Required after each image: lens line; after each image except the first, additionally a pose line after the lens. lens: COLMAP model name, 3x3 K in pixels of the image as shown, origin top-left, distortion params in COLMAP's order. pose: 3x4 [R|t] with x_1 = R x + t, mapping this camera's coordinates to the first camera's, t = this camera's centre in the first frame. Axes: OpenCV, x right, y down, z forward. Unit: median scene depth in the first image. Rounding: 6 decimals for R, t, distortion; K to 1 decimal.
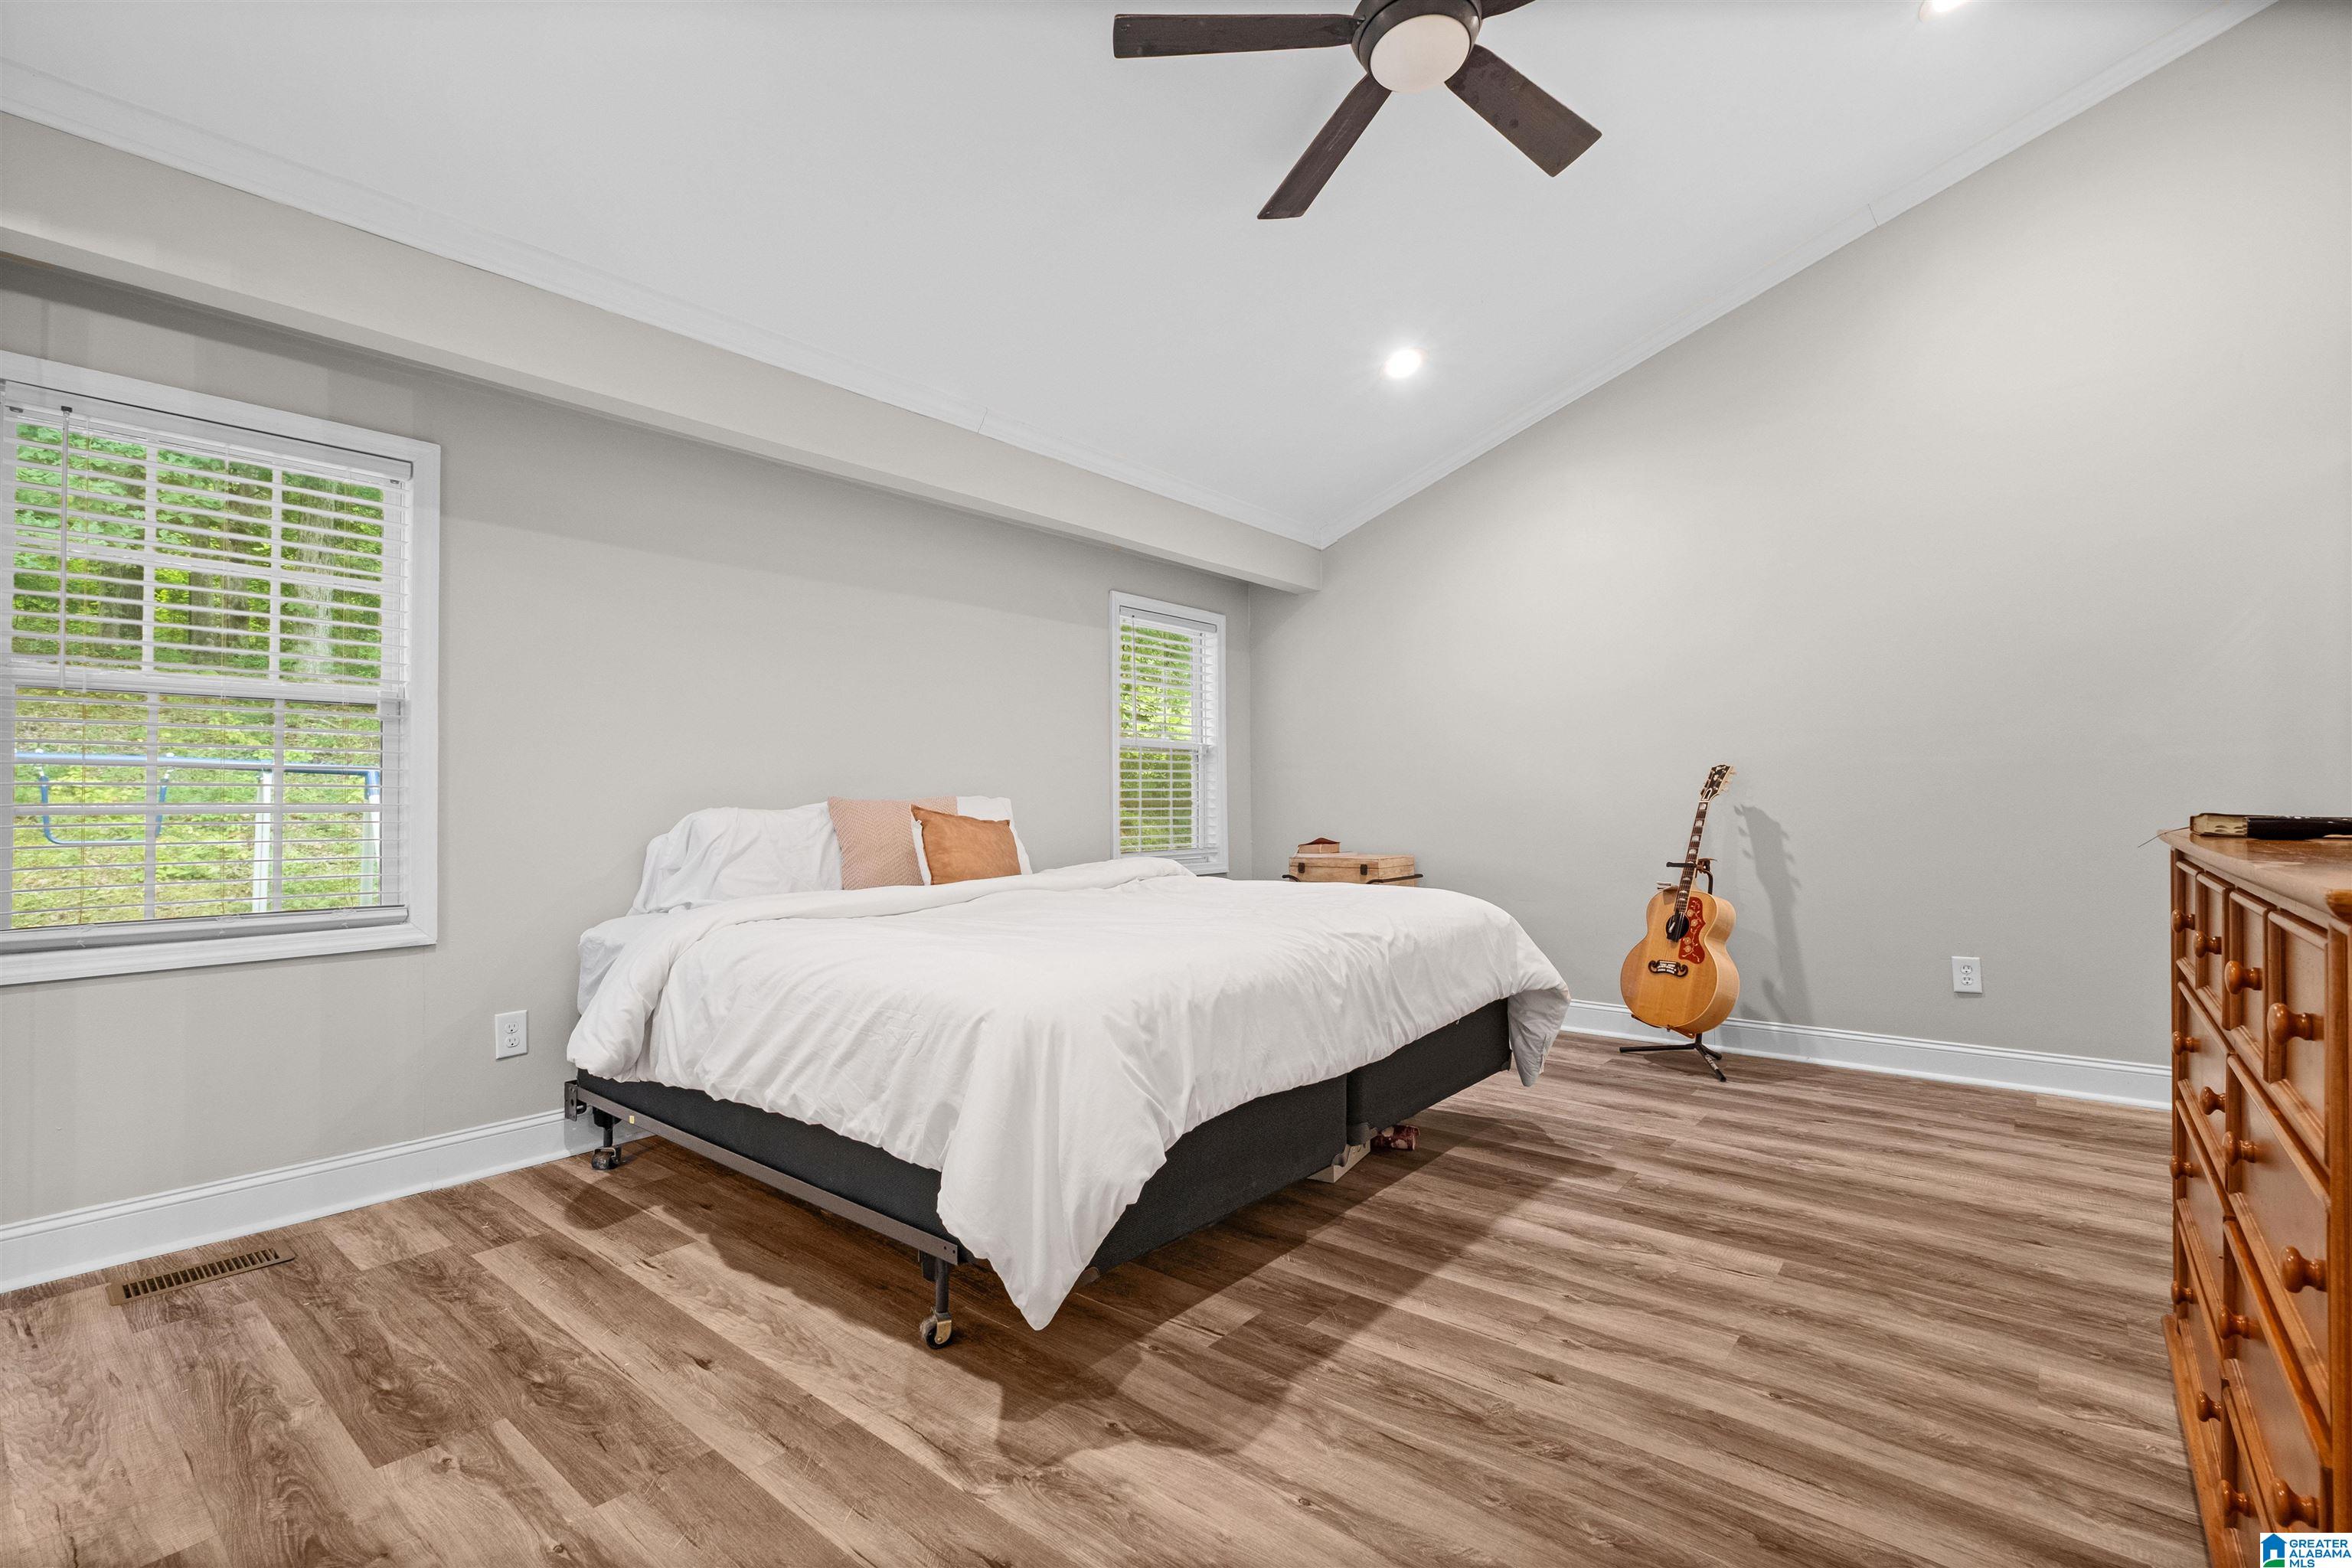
lens RADIAL K [[1035.4, 0, 1175.4], [0, 1035.4, 790.5], [0, 0, 1]] dist [0.001003, -0.000024]
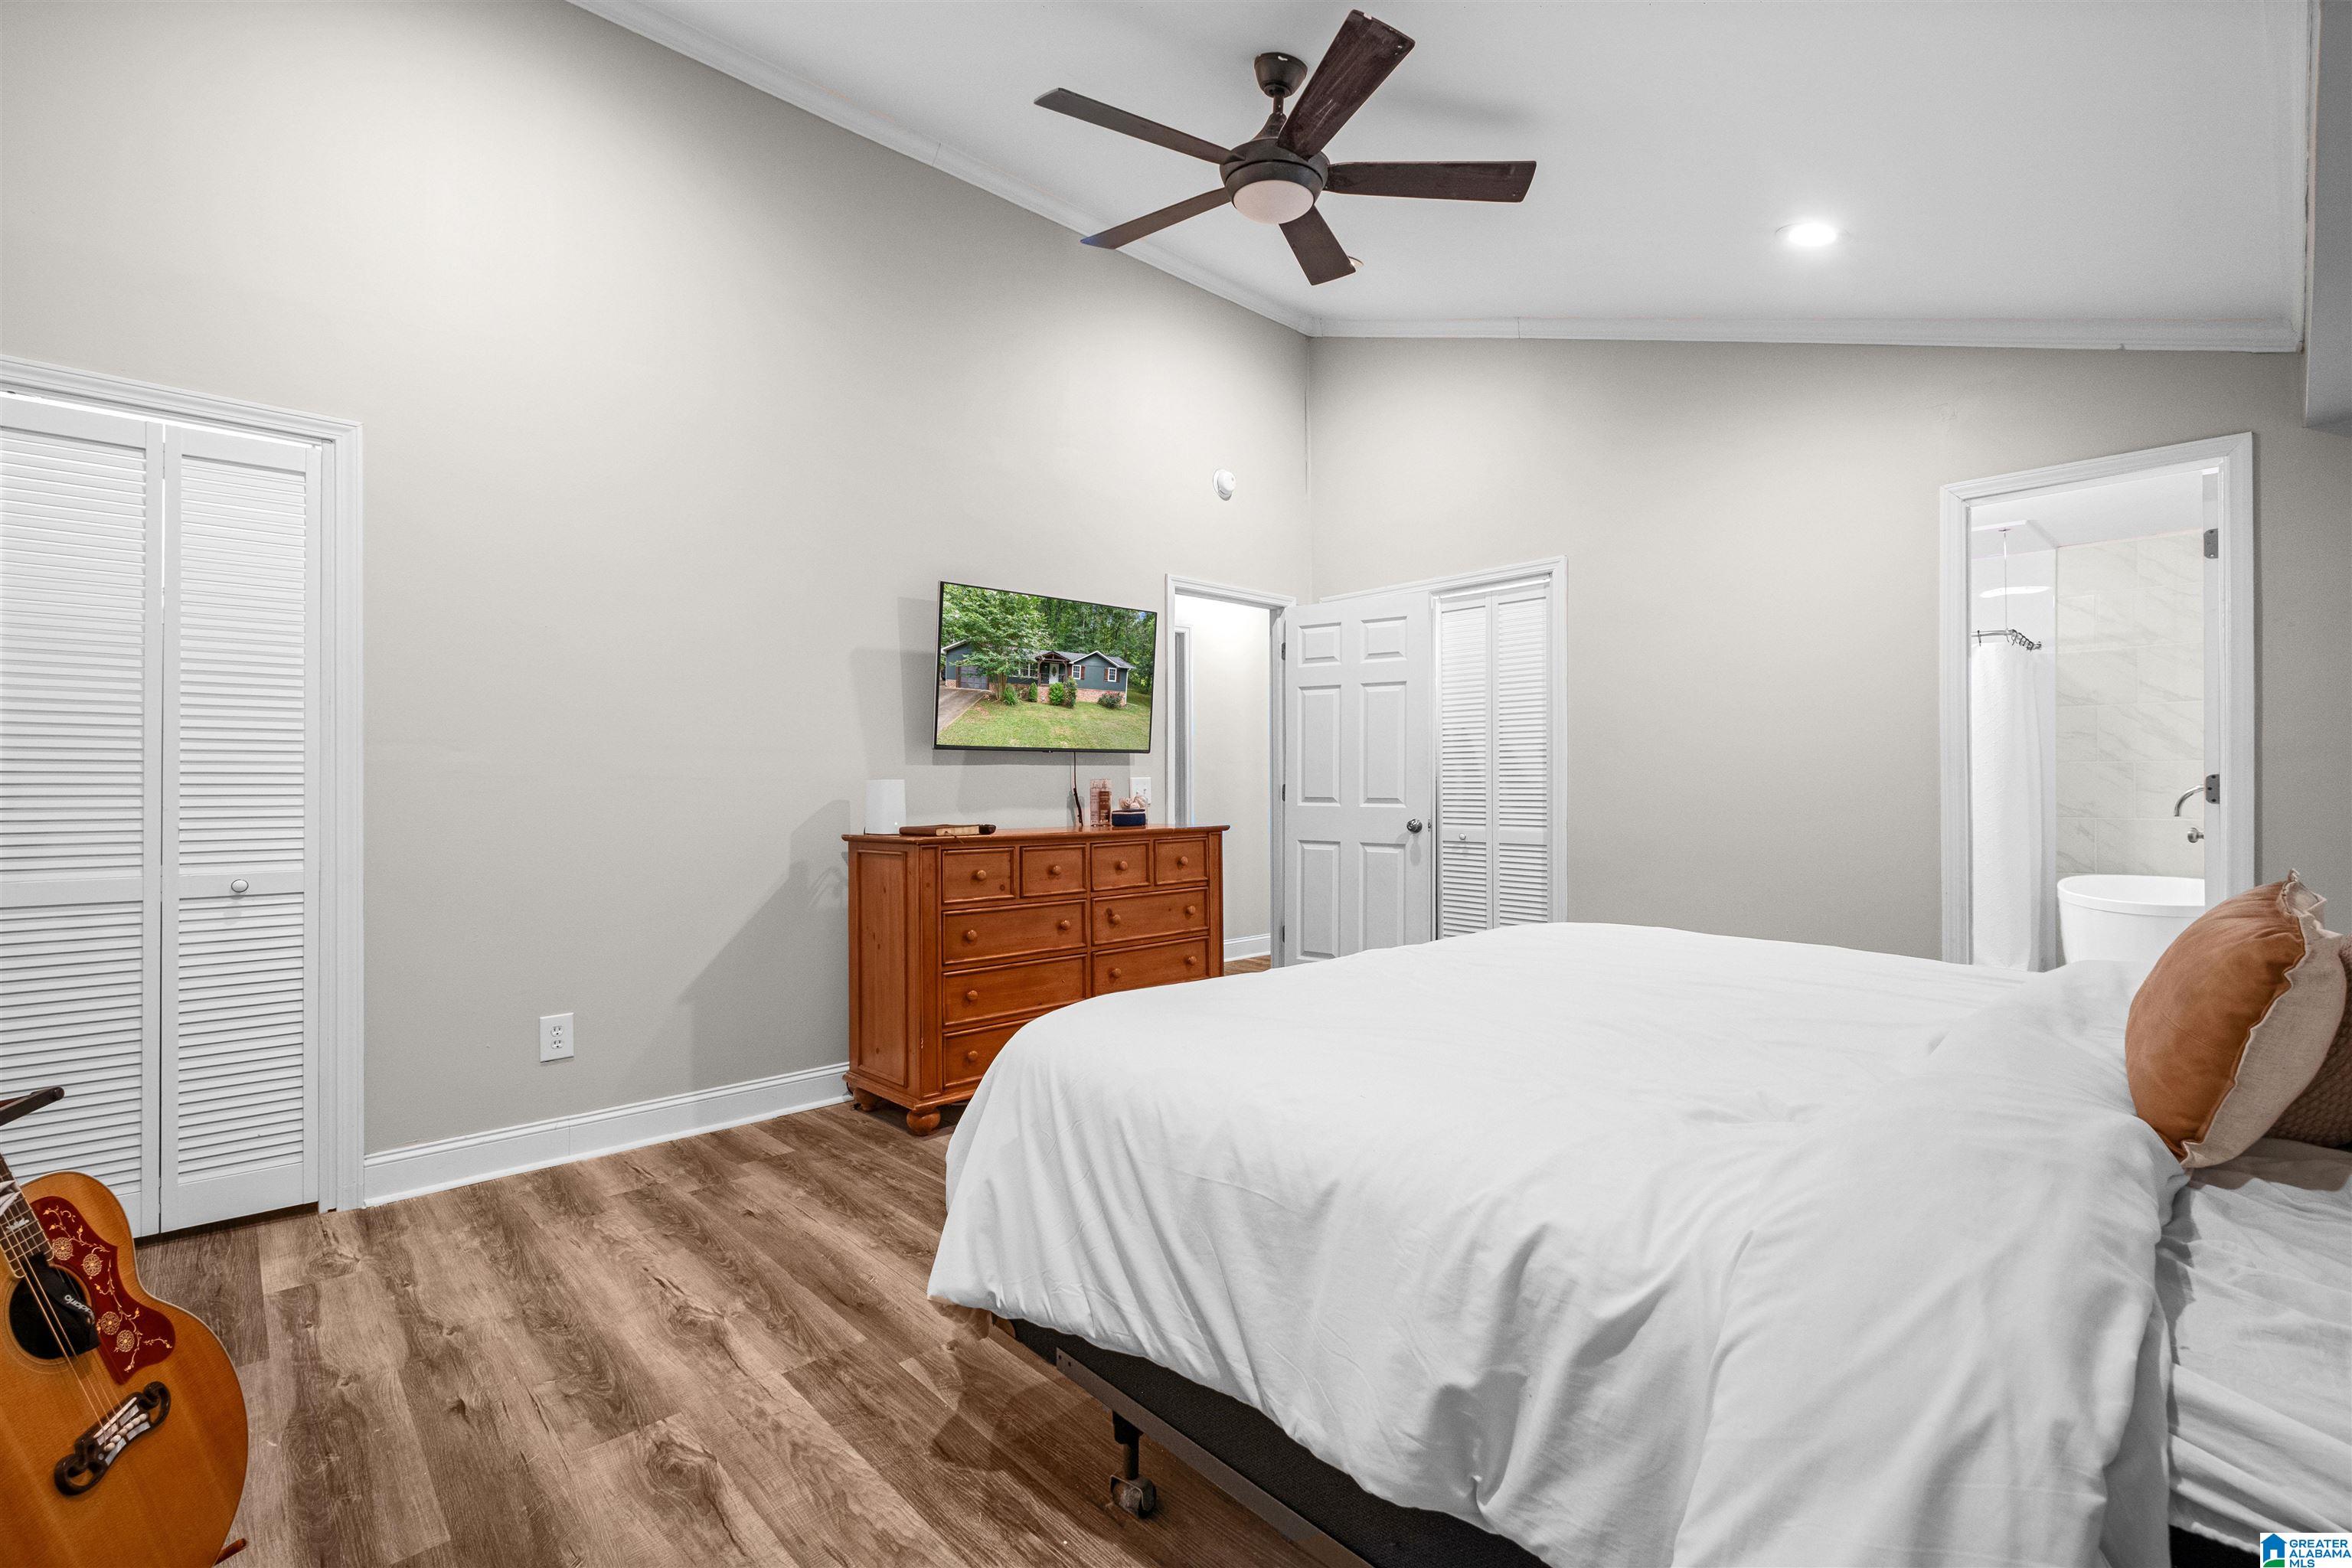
lens RADIAL K [[1035.4, 0, 1180.4], [0, 1035.4, 787.5], [0, 0, 1]] dist [0.001003, -0.000024]
pose [[-0.992539, 0.015084, 0.120991, 0.160602], [0.013487, 0.999811, -0.014008, -0.016322], [-0.121180, -0.012272, -0.992555, 1.685728]]
